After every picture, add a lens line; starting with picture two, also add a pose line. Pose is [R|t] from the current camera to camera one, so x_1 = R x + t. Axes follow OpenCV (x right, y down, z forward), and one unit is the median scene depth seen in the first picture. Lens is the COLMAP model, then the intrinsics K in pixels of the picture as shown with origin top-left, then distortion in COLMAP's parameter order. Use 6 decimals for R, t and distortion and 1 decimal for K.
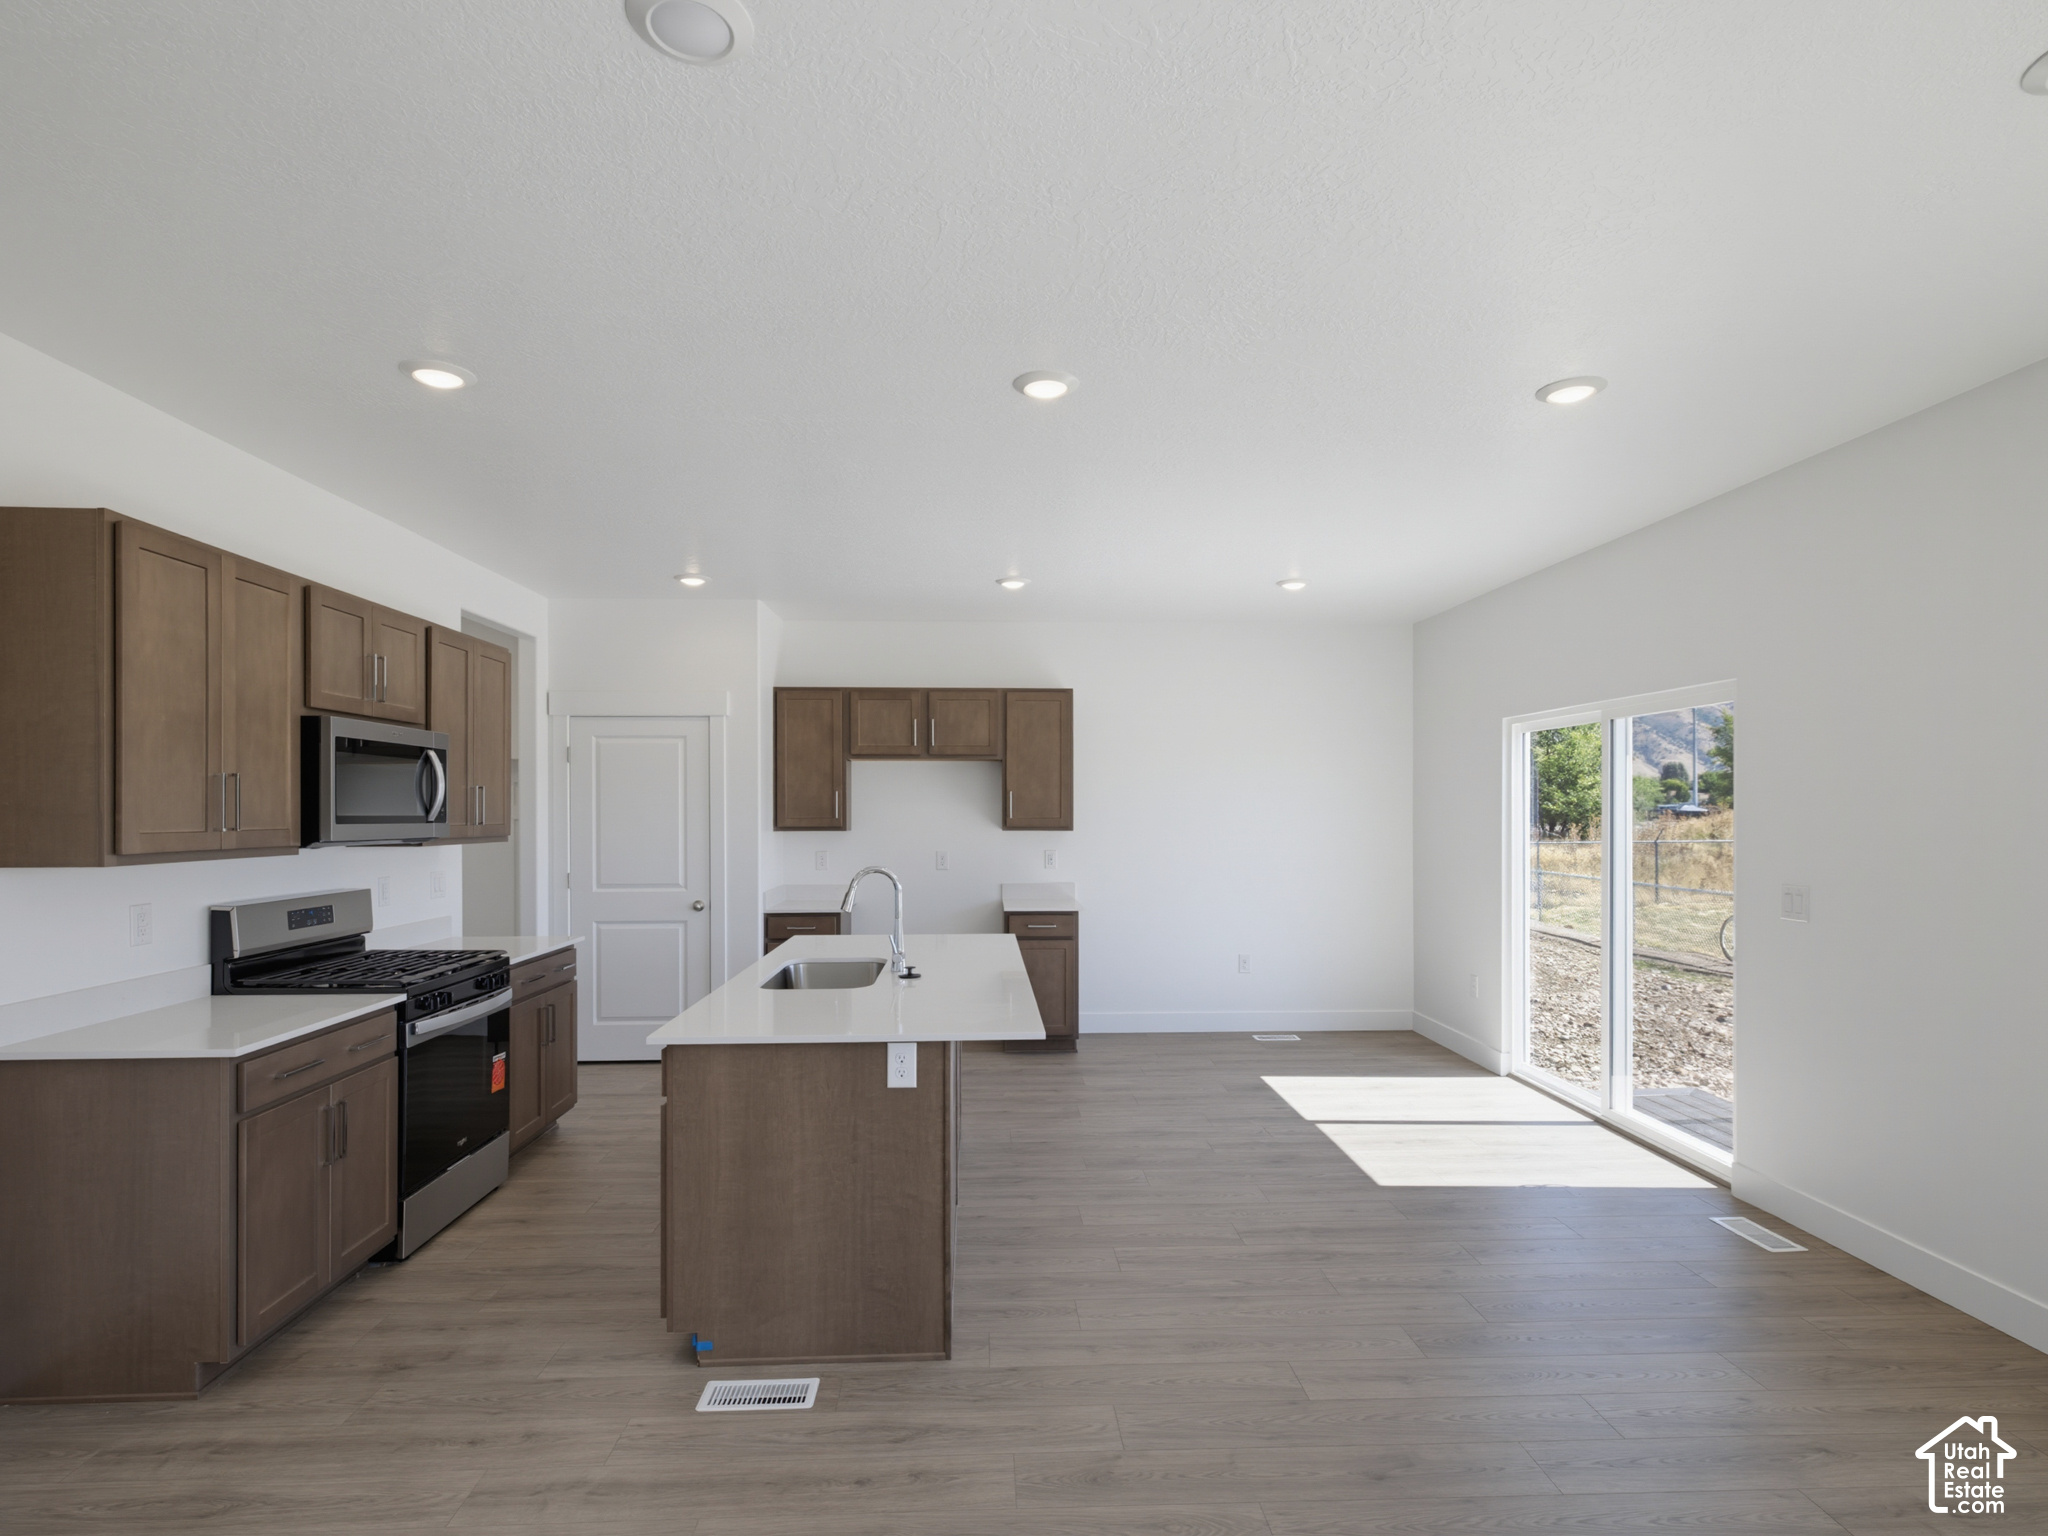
lens RADIAL K [[1039.3, 0, 1024.9], [0, 1039.3, 811.6], [0, 0, 1]] dist [0.005417, 0.000320]
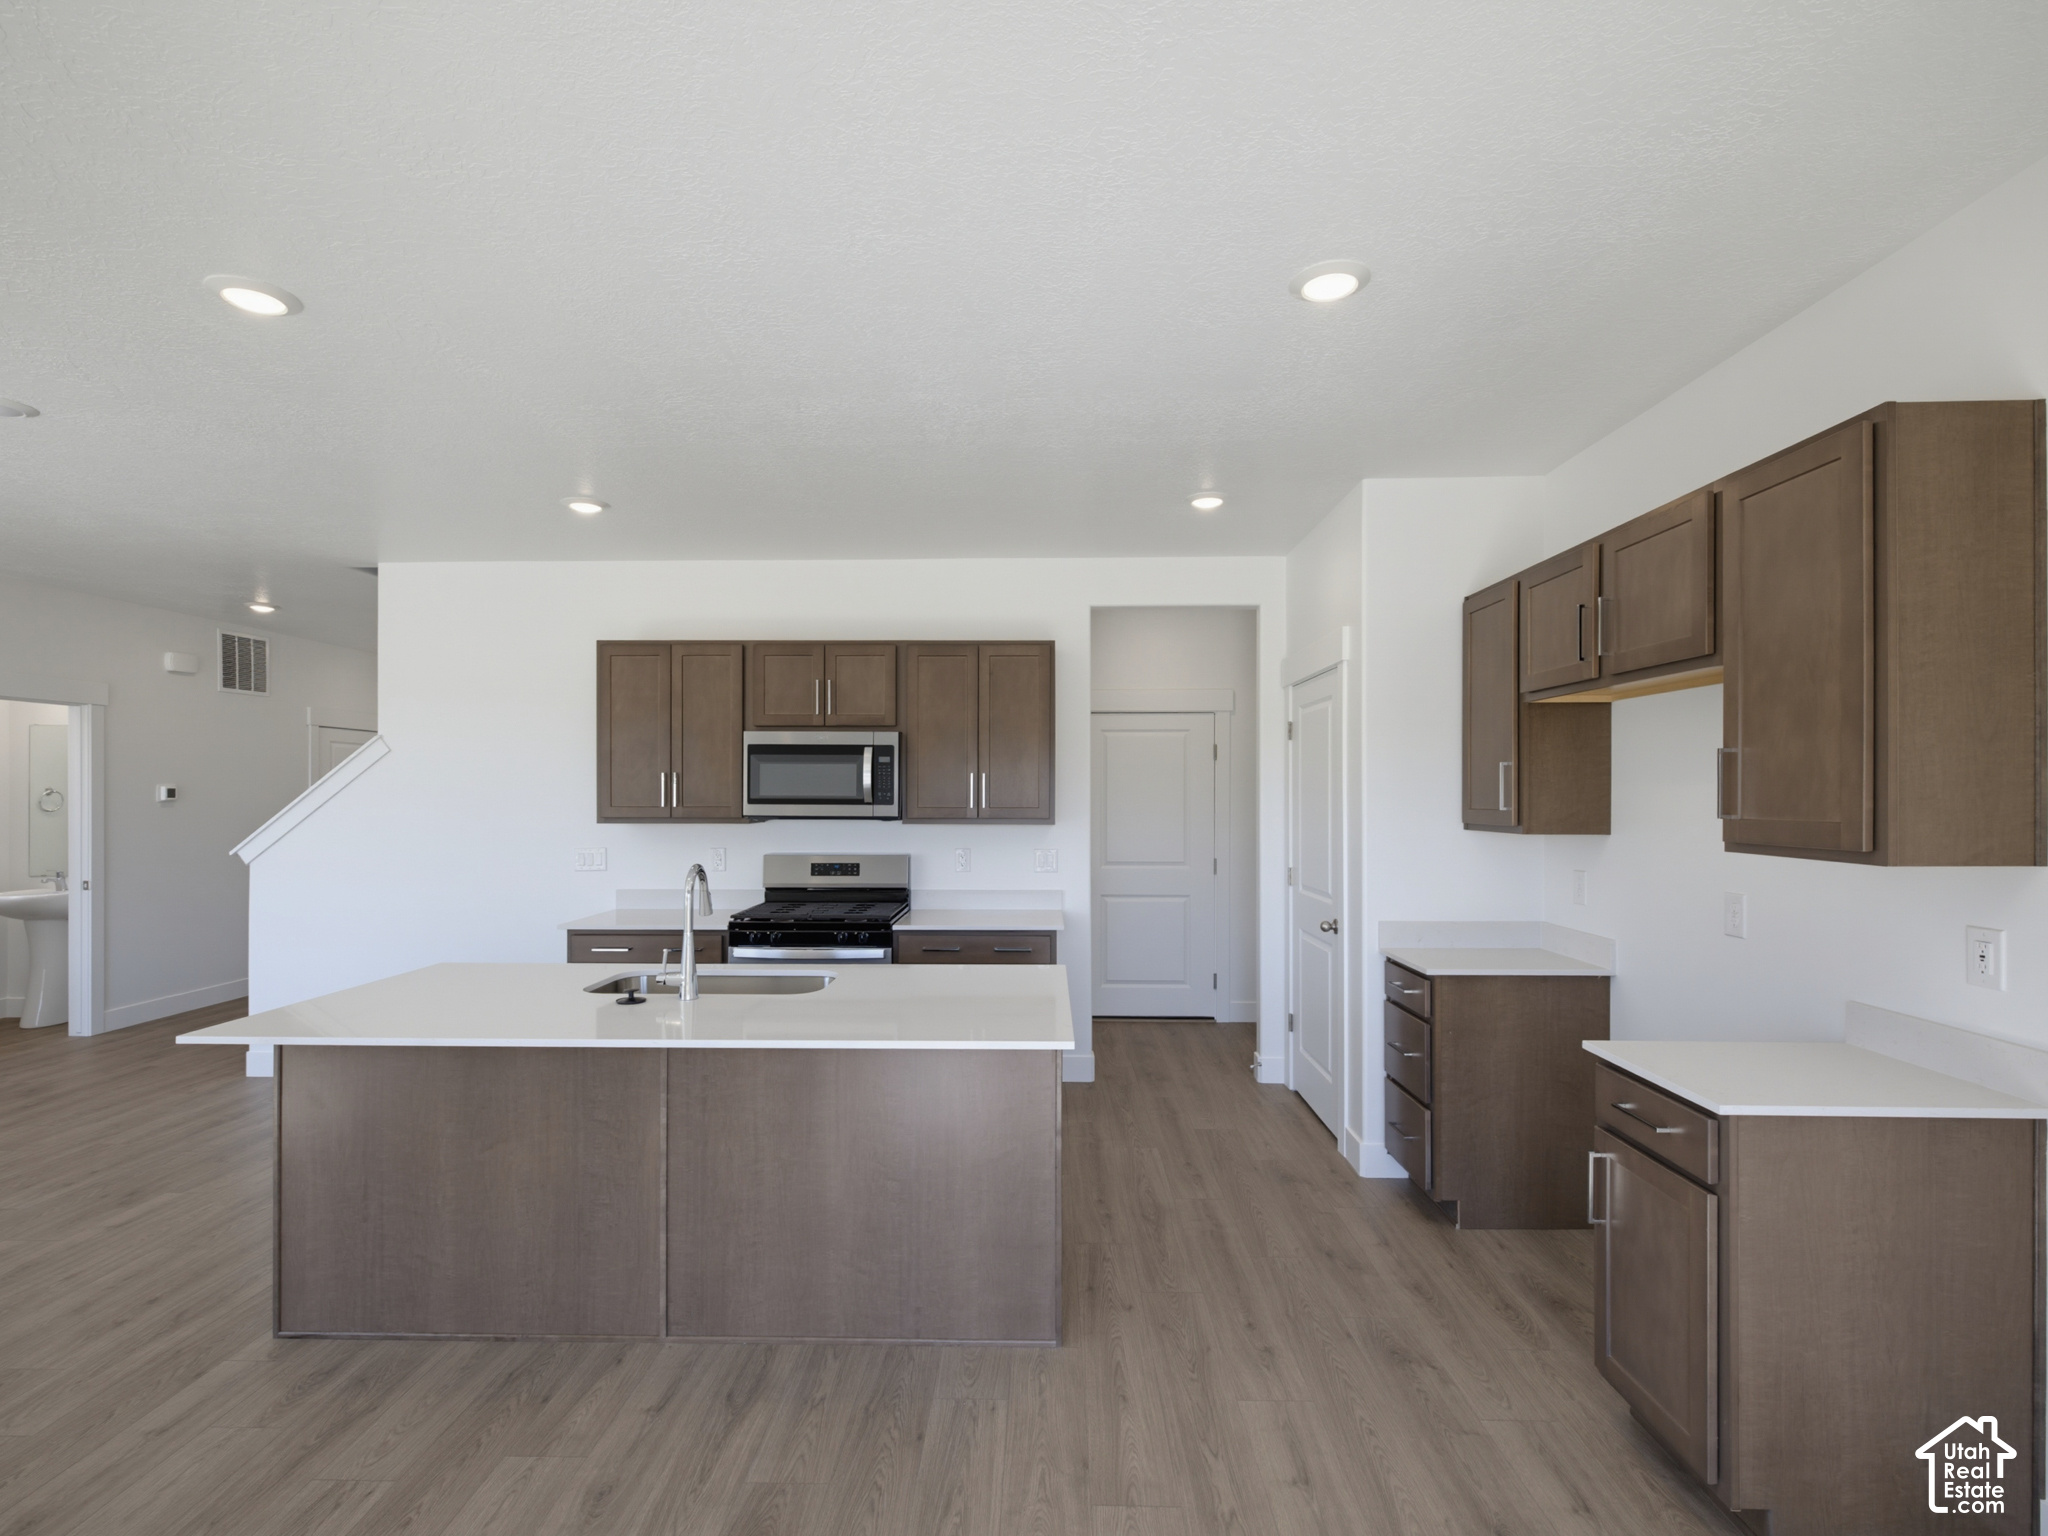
lens RADIAL K [[974.6, 0, 1021.8], [0, 974.6, 787.1], [0, 0, 1]] dist [0.002306, 0.000425]
pose [[-0.071746, -0.005325, -0.997409, 0.440340], [-0.001623, 0.999985, -0.005222, -0.003445], [0.997422, 0.001244, -0.071754, 0.953060]]
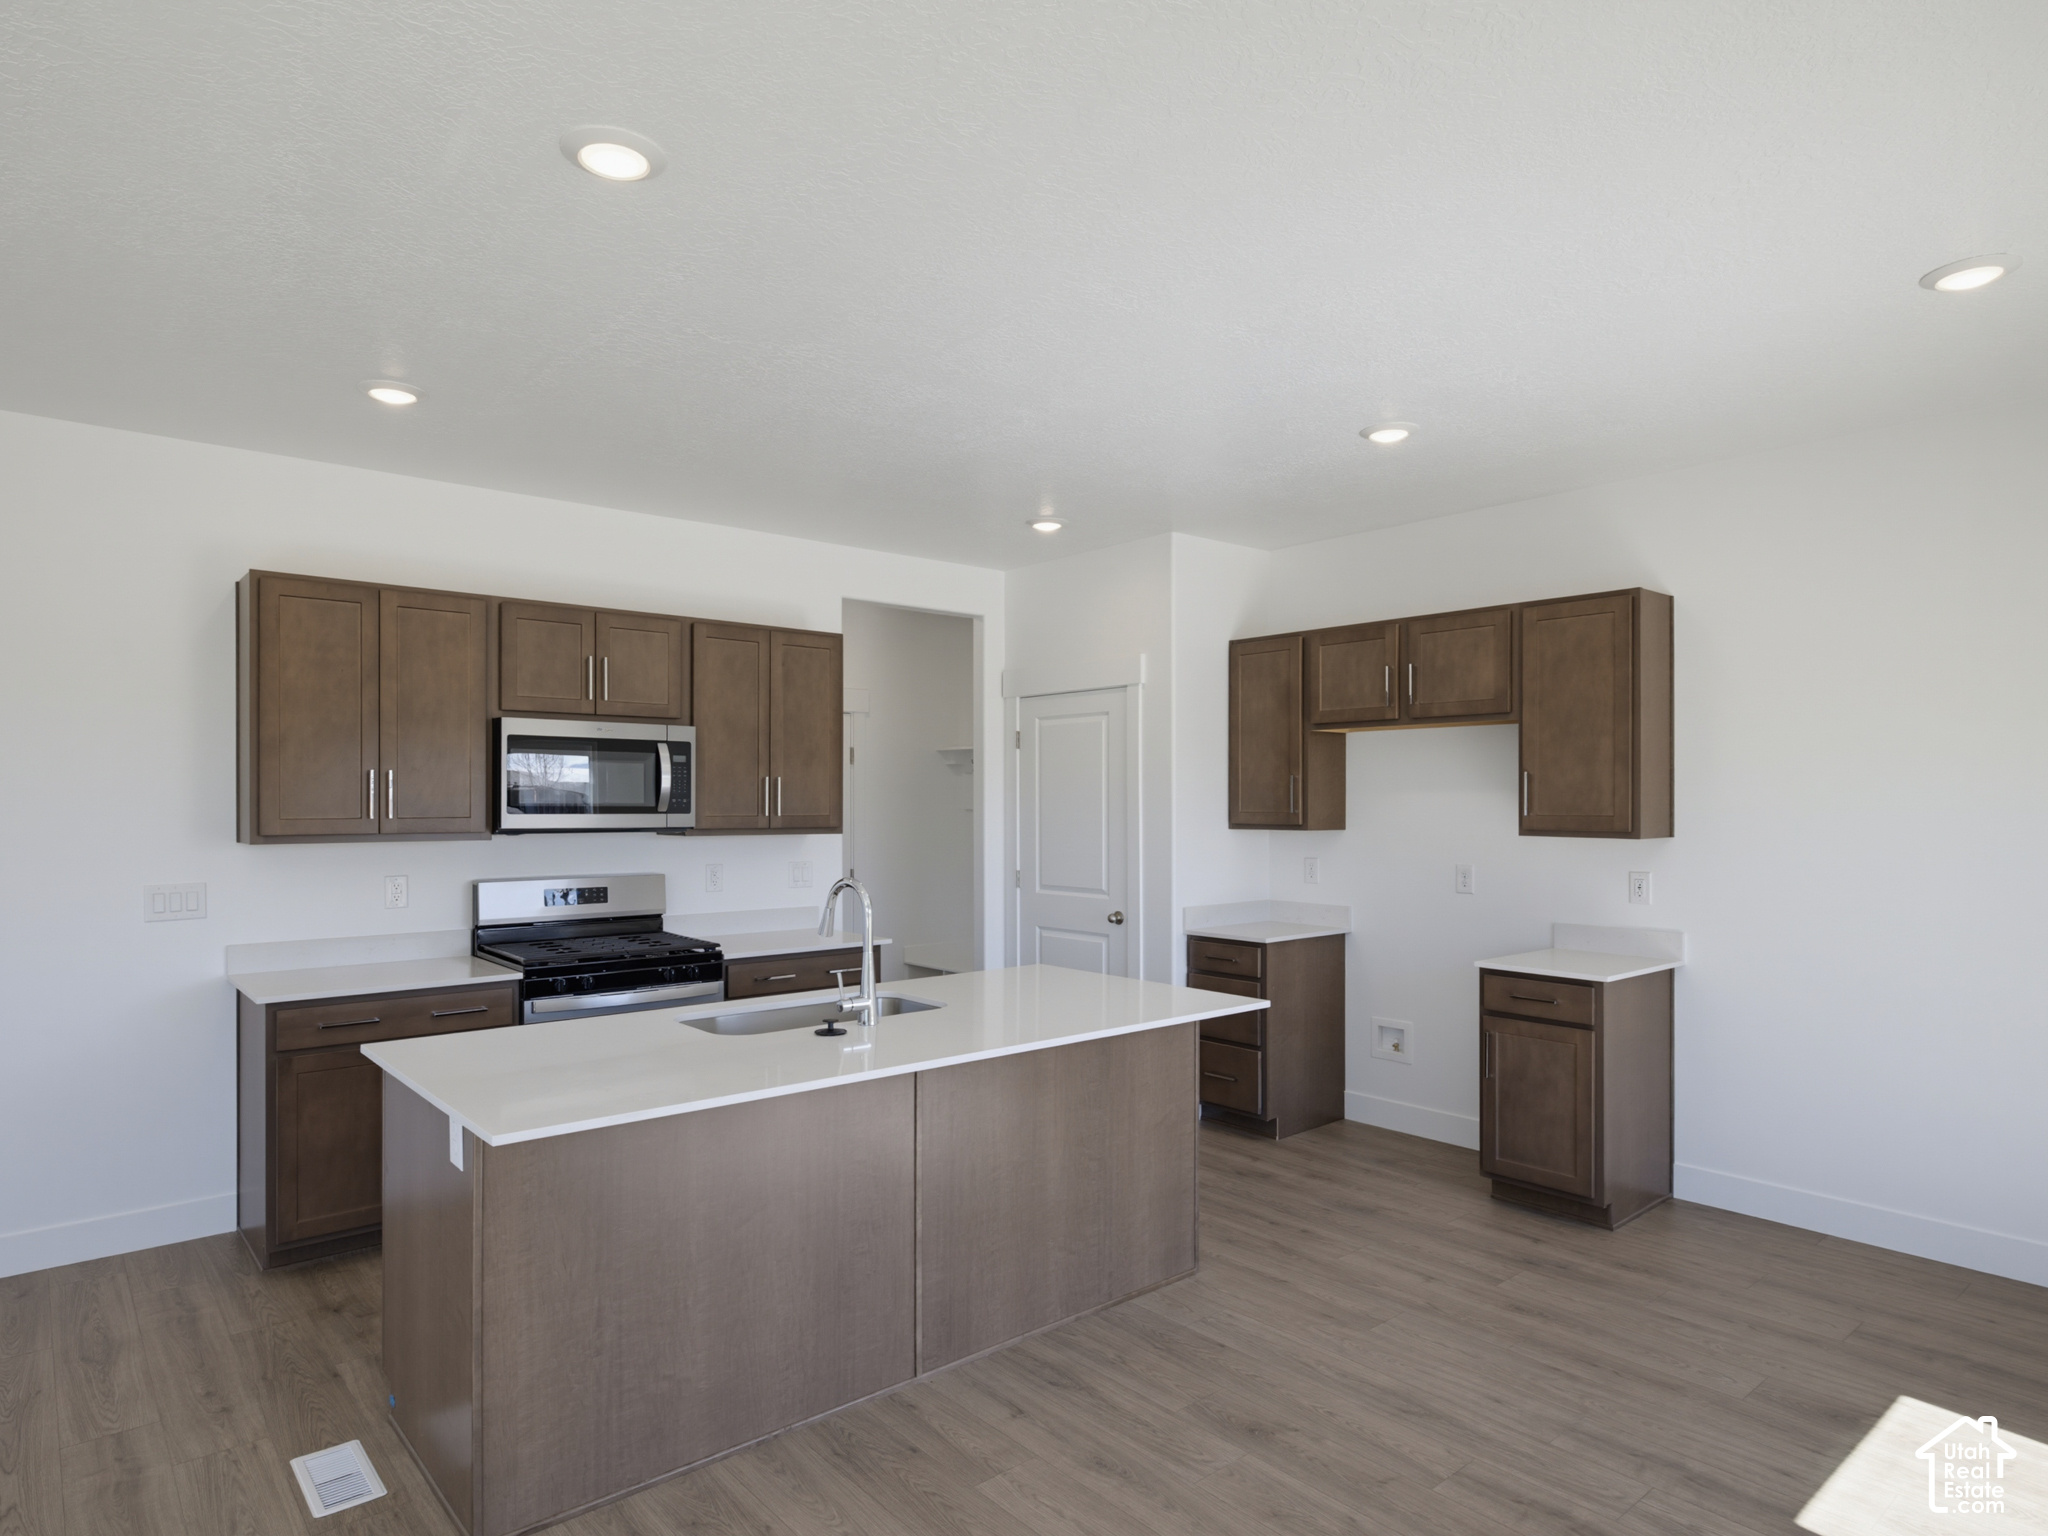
lens RADIAL K [[1188.8, 0, 1024.6], [0, 1188.8, 800.3], [0, 0, 1]] dist [0.005027, 0.001281]
pose [[0.614522, 0.001038, -0.788899, 0.437727], [-0.002286, 0.999997, -0.000464, -0.001757], [0.788896, 0.002088, 0.614523, 0.419469]]
